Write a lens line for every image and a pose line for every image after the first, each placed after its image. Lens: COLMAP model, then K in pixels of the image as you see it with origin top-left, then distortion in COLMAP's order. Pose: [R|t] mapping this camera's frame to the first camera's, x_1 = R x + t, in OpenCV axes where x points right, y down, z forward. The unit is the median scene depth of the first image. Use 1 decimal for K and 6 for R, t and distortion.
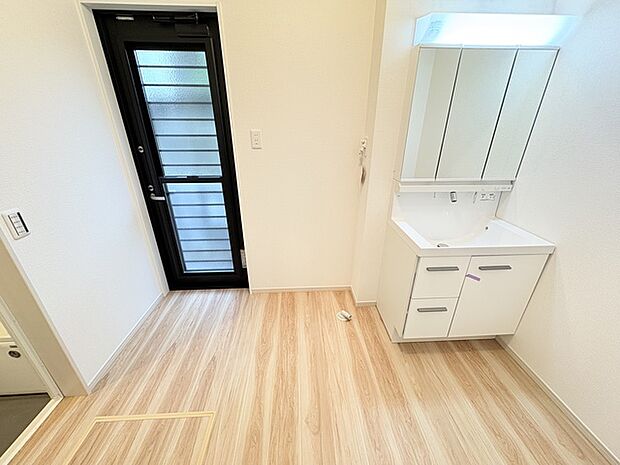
lens RADIAL K [[246.9, 0, 310.0], [0, 246.9, 232.5], [0, 0, 1]] dist [-0.002434, 0.000053]
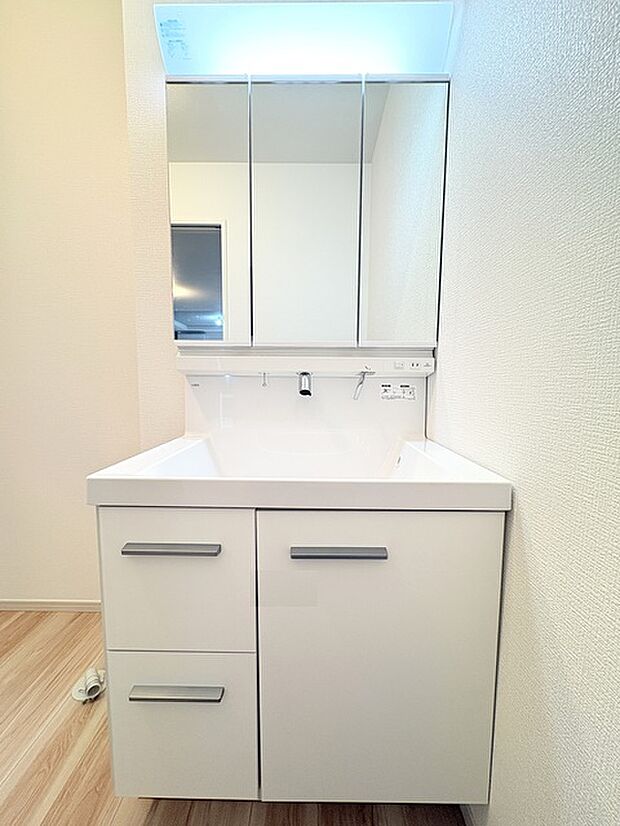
lens RADIAL K [[329.0, 0, 310.0], [0, 329.0, 413.0], [0, 0, 1]] dist [-0.002434, 0.000053]
pose [[0.997828, 0.012449, -0.064679, 0.646975], [-0.032111, 0.949318, -0.312673, 0.091332], [0.057508, 0.314071, 0.947656, 0.470637]]
